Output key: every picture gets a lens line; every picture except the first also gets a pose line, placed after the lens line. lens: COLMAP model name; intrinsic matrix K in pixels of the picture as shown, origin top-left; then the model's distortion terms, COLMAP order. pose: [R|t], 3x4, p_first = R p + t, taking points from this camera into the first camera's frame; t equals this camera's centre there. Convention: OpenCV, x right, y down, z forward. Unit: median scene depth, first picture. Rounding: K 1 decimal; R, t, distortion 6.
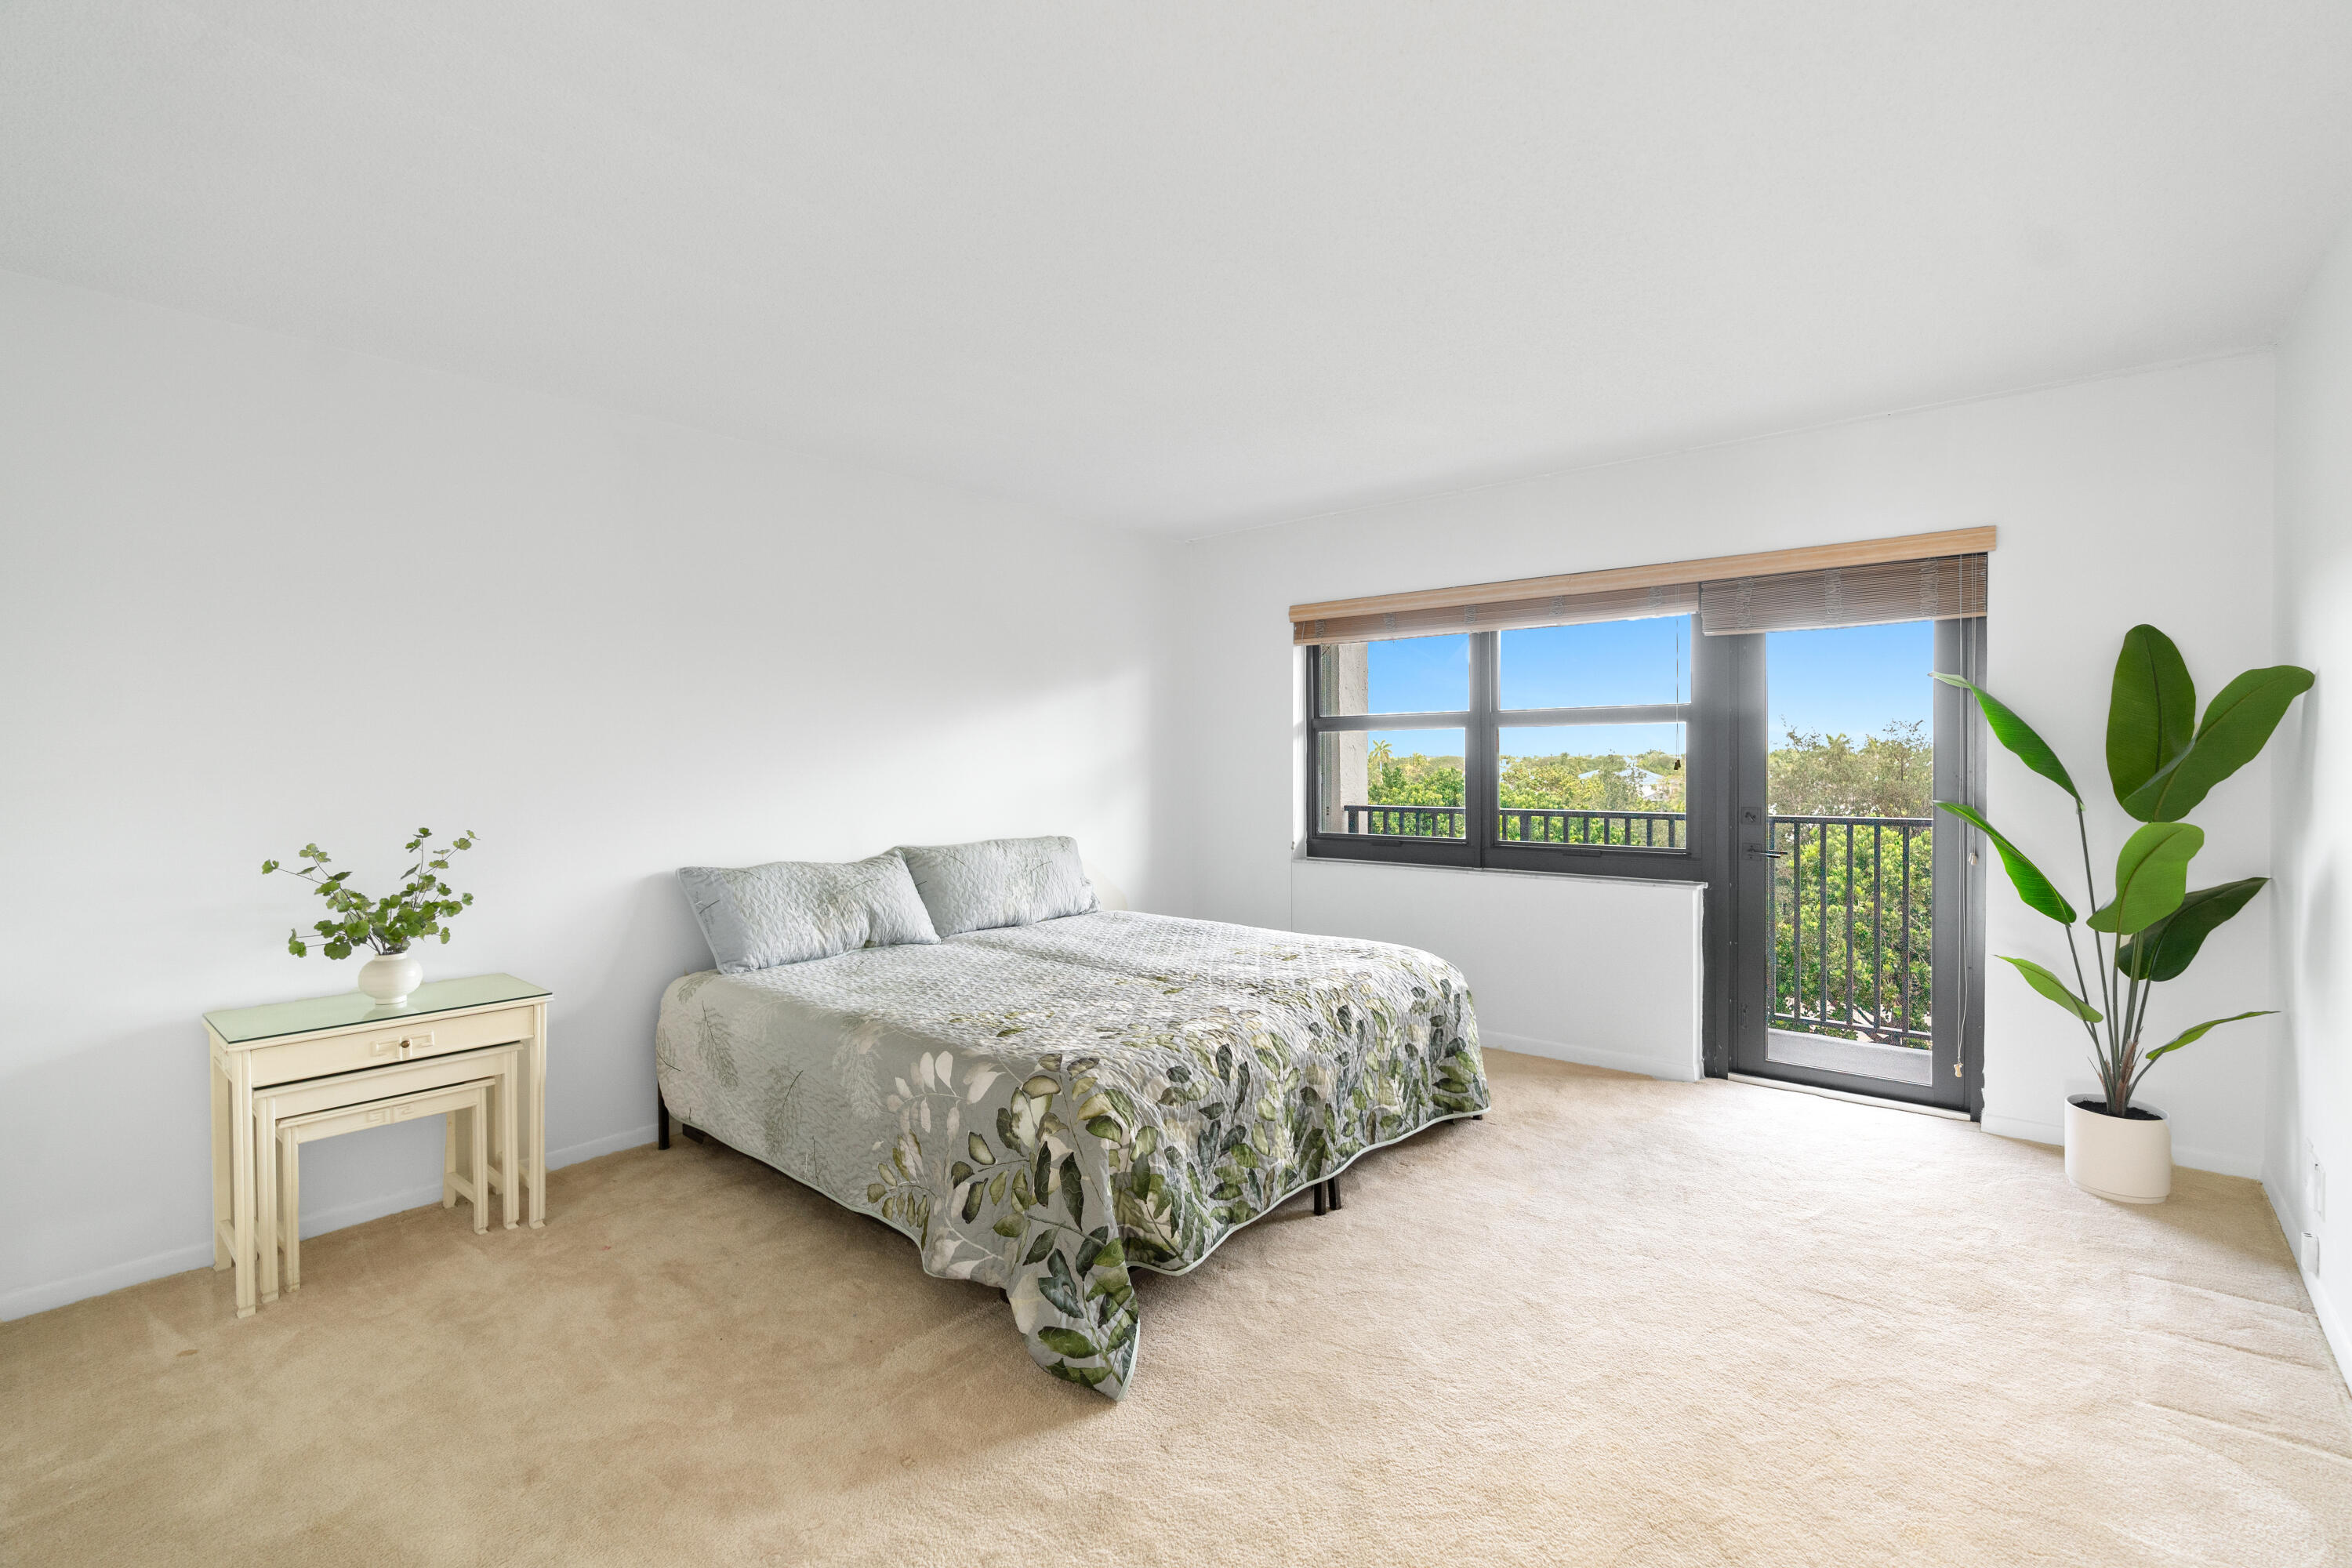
lens RADIAL K [[1062.1, 0, 1166.1], [0, 1062.1, 779.3], [0, 0, 1]] dist [-0.004011, 0.002208]
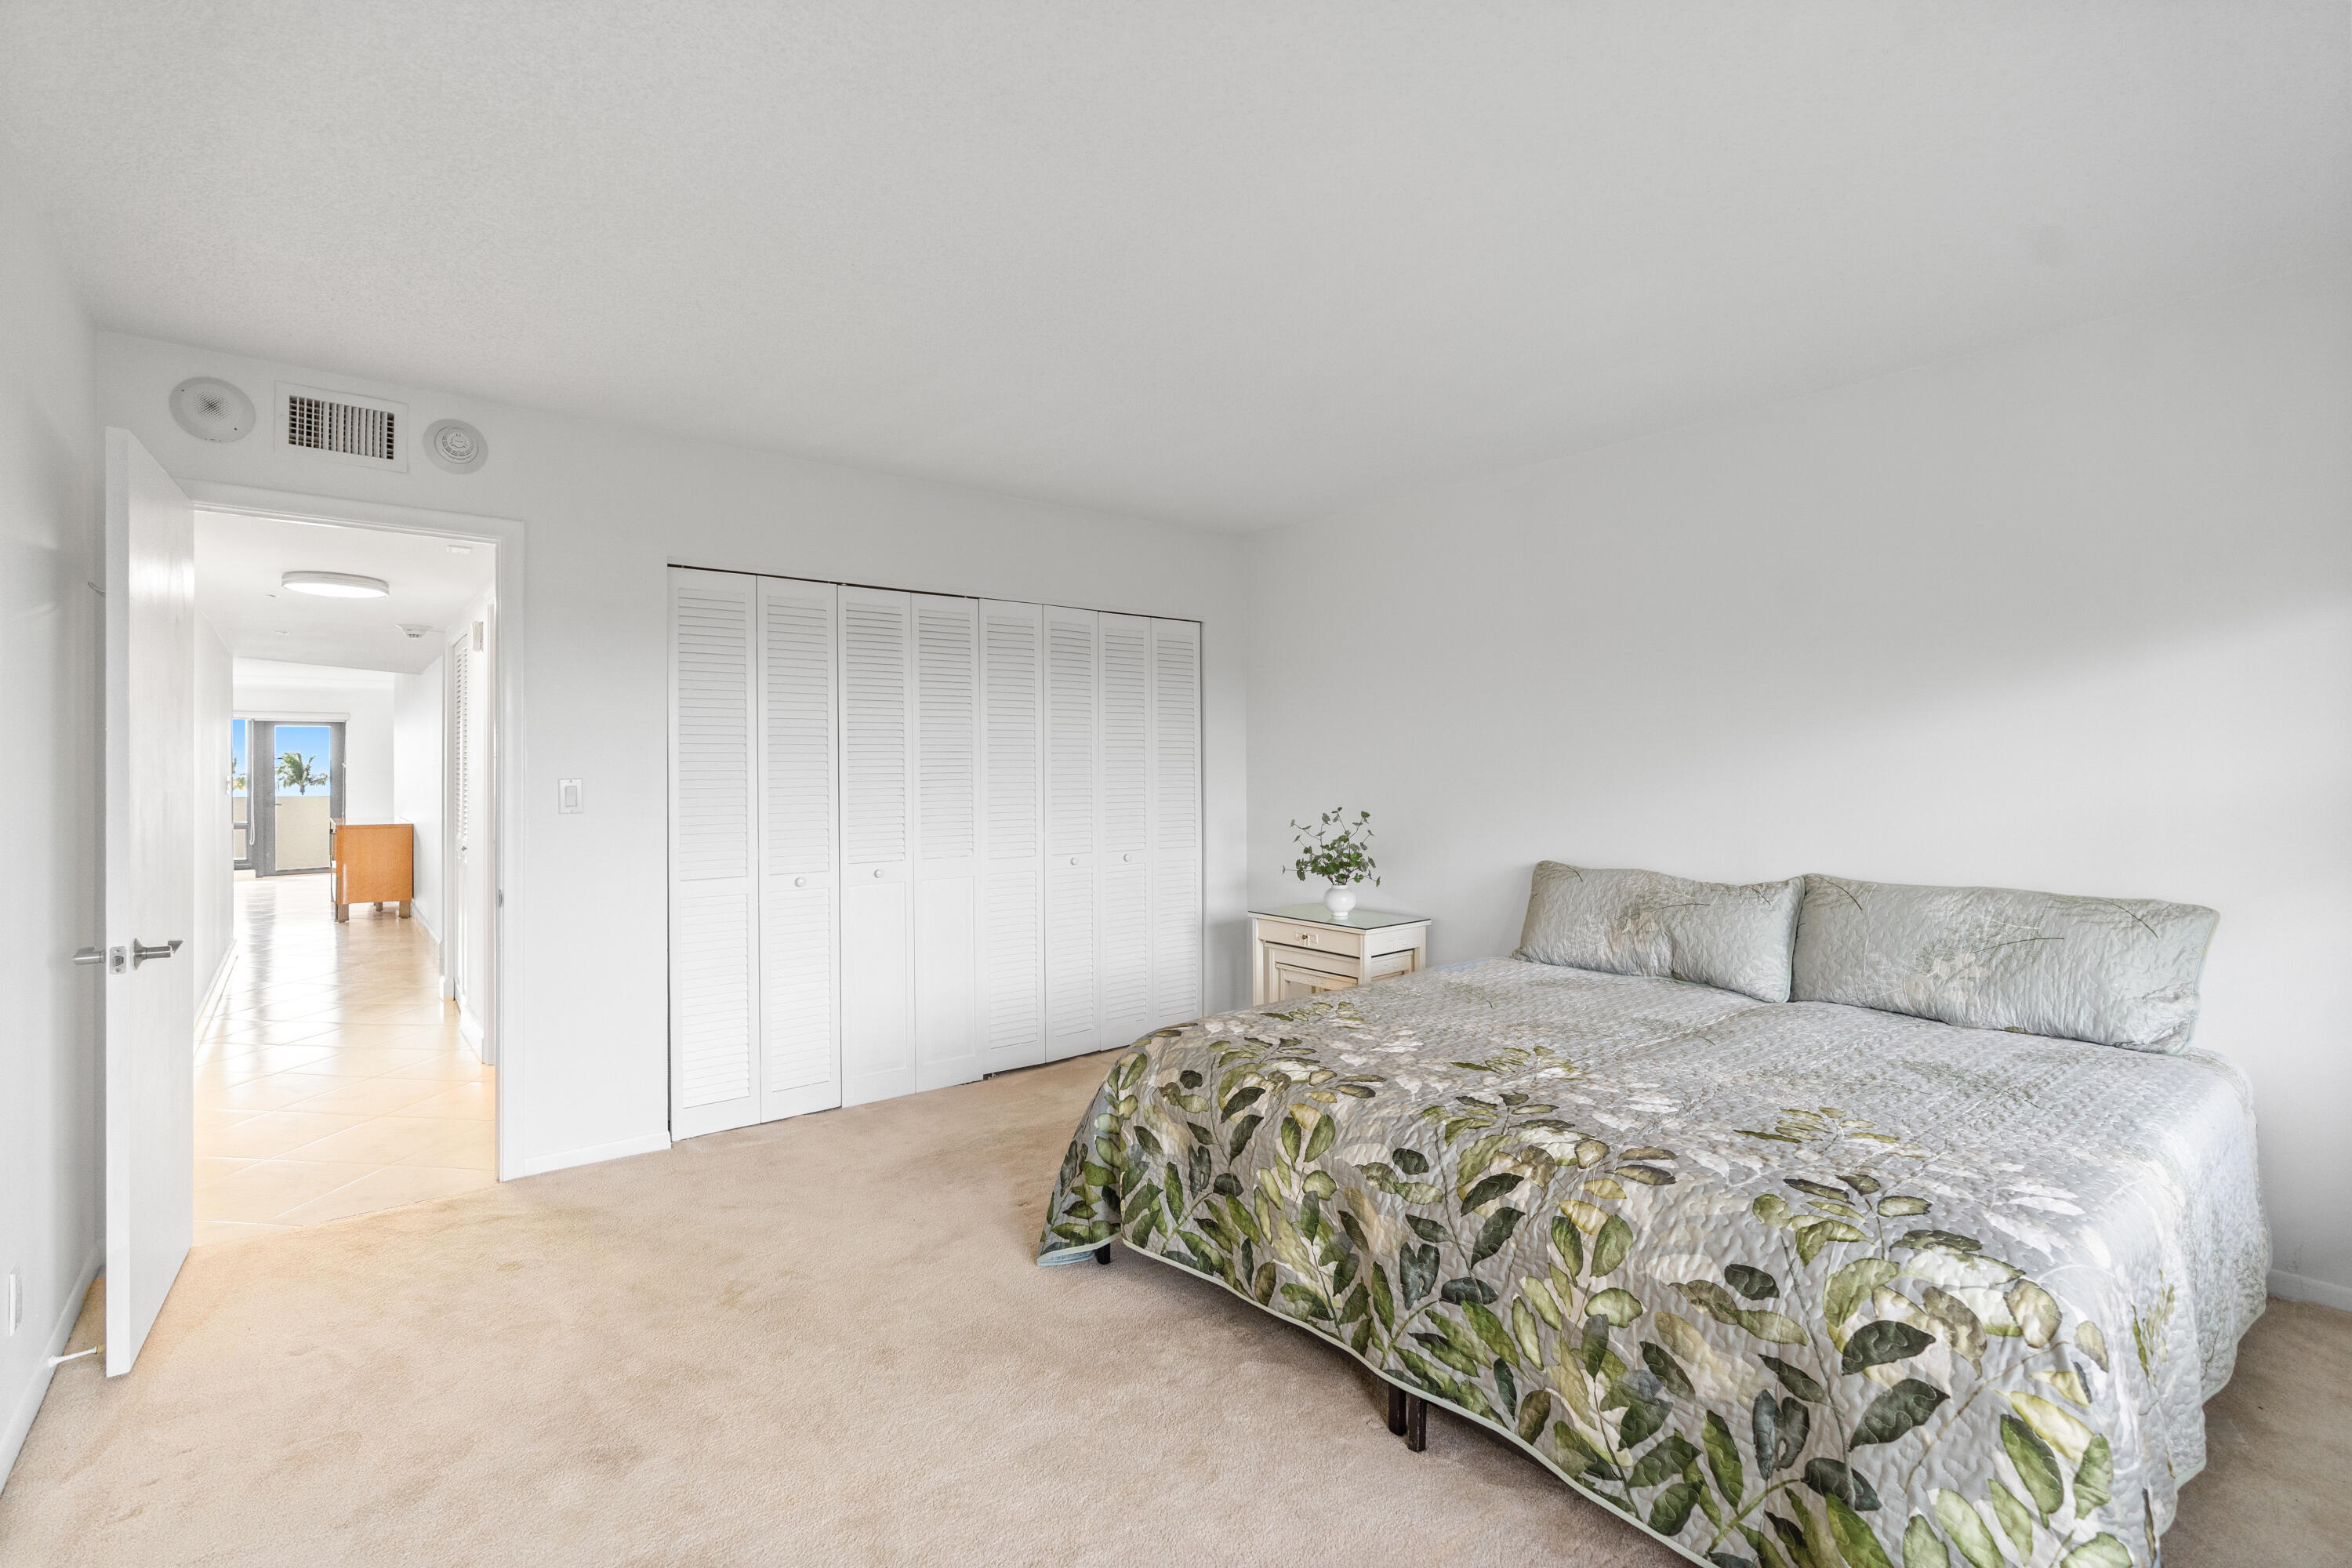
lens RADIAL K [[1062.1, 0, 1166.3], [0, 1062.1, 770.2], [0, 0, 1]] dist [-0.004011, 0.002208]
pose [[-0.180582, 0.005213, -0.983546, 0.863807], [-0.015243, 0.999851, 0.008098, -0.016553], [0.983442, 0.016454, -0.180476, 1.002555]]
